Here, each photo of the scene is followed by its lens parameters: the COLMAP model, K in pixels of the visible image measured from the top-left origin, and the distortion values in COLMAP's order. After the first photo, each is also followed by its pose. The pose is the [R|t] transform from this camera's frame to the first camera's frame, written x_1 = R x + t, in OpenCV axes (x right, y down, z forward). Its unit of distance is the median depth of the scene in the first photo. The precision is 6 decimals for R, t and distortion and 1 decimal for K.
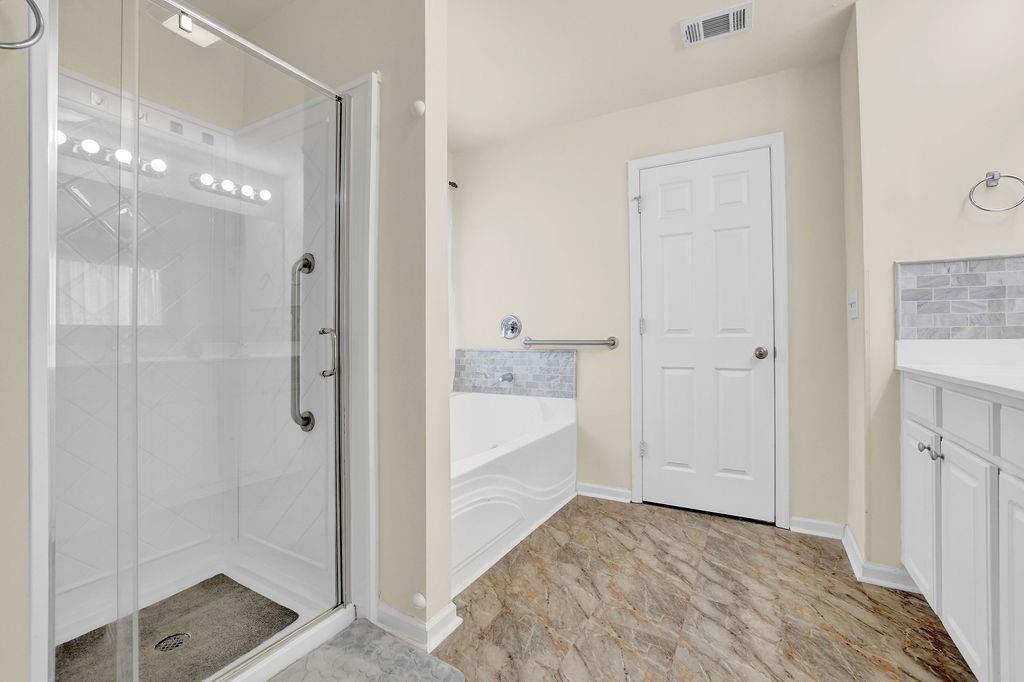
lens RADIAL K [[441.6, 0, 513.9], [0, 441.6, 333.1], [0, 0, 1]] dist [-0.037220, 0.011242]
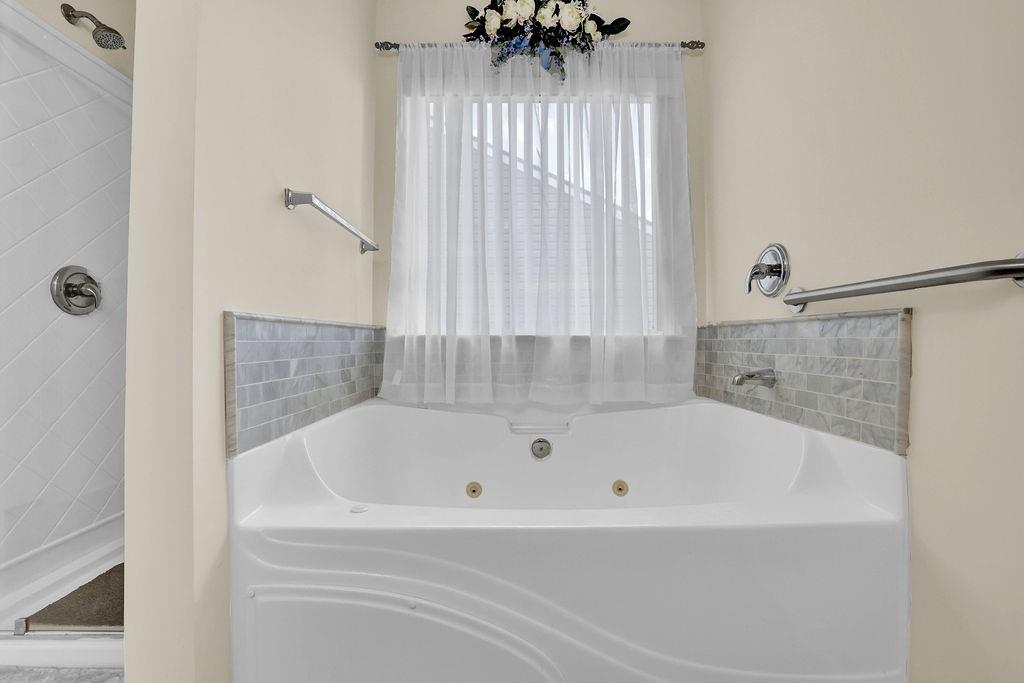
lens RADIAL K [[441.6, 0, 511.5], [0, 441.6, 340.7], [0, 0, 1]] dist [-0.037220, 0.011242]
pose [[0.504474, 0.006814, -0.863400, 0.387561], [0.006525, 0.999910, 0.011704, 0.082244], [0.863402, -0.011538, 0.504384, 0.824811]]
